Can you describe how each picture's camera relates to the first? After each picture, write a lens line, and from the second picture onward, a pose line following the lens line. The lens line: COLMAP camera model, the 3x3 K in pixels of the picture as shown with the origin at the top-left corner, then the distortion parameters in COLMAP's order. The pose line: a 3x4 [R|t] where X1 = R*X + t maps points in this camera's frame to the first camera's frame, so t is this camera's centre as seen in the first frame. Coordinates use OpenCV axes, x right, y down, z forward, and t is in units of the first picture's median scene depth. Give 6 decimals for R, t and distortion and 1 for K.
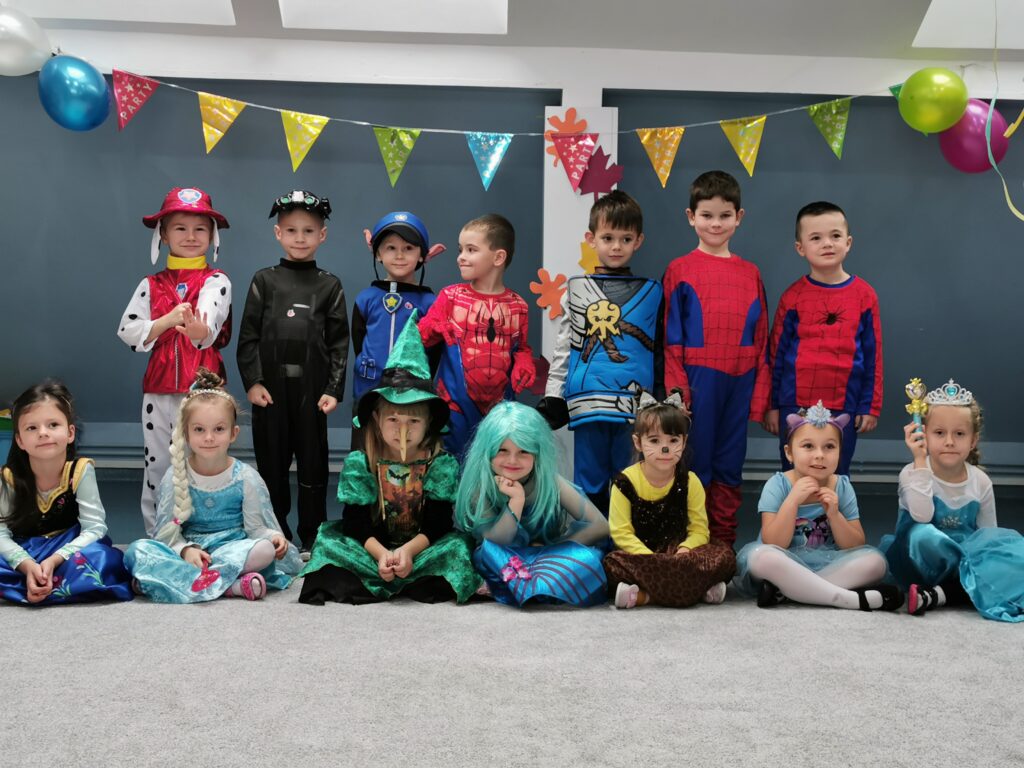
lens RADIAL K [[1314.2, 0, 508.2], [0, 1314.2, 382.8], [0, 0, 1]] dist [0.026825, 0.000000]
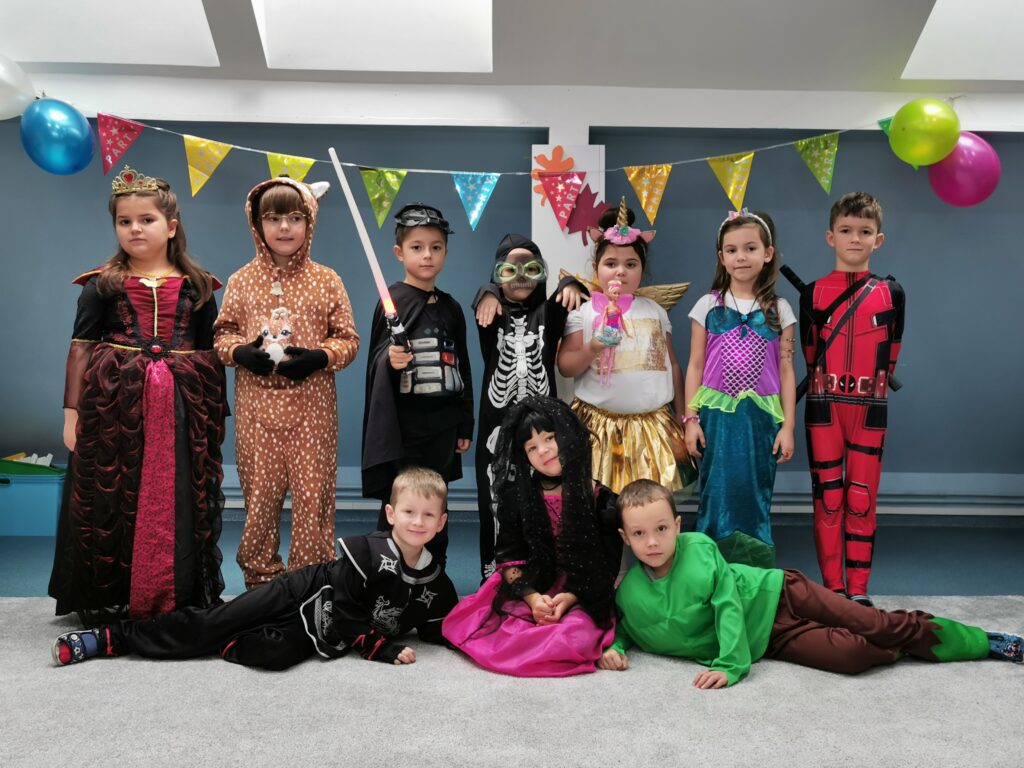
lens RADIAL K [[1036.7, 0, 515.3], [0, 1036.7, 419.3], [0, 0, 1]] dist [0.028269, 0.000000]
pose [[0.999915, -0.011988, -0.005118, 0.017096], [0.012085, 0.999737, 0.019487, -0.017985], [0.004883, -0.019547, 0.999797, 0.209842]]
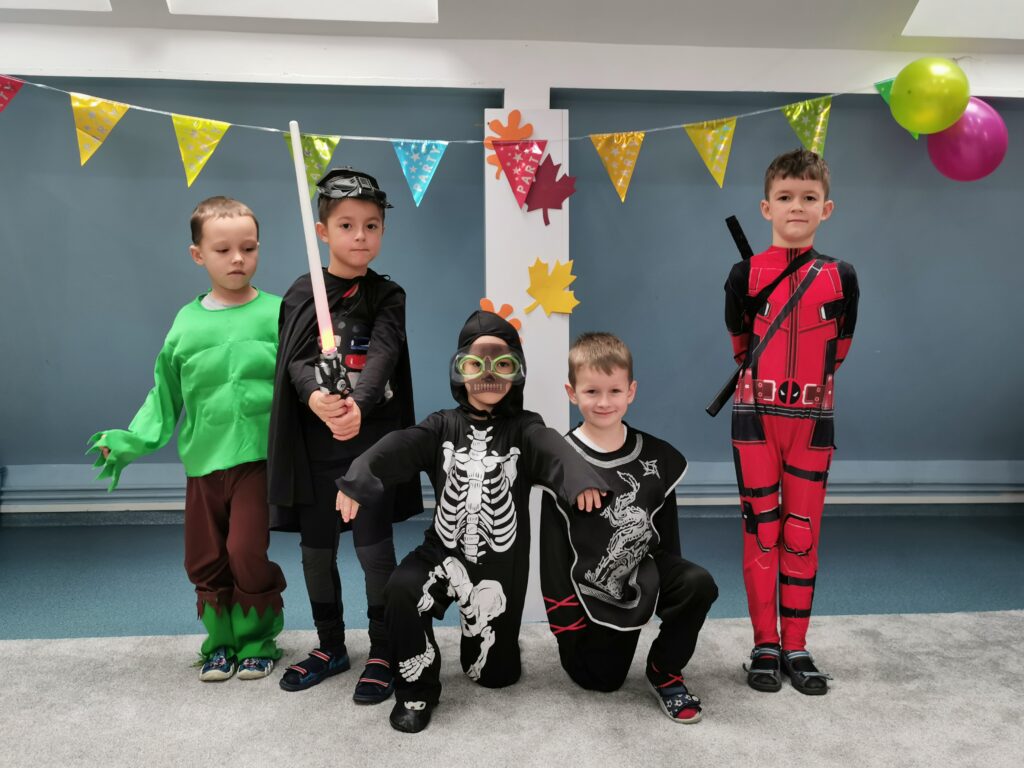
lens RADIAL K [[989.4, 0, 517.2], [0, 989.4, 407.6], [0, 0, 1]] dist [0.038393, 0.000000]
pose [[0.998450, -0.022069, 0.051098, 0.011961], [0.020448, 0.999278, 0.032022, -0.034705], [-0.051768, -0.030928, 0.998180, 0.343689]]
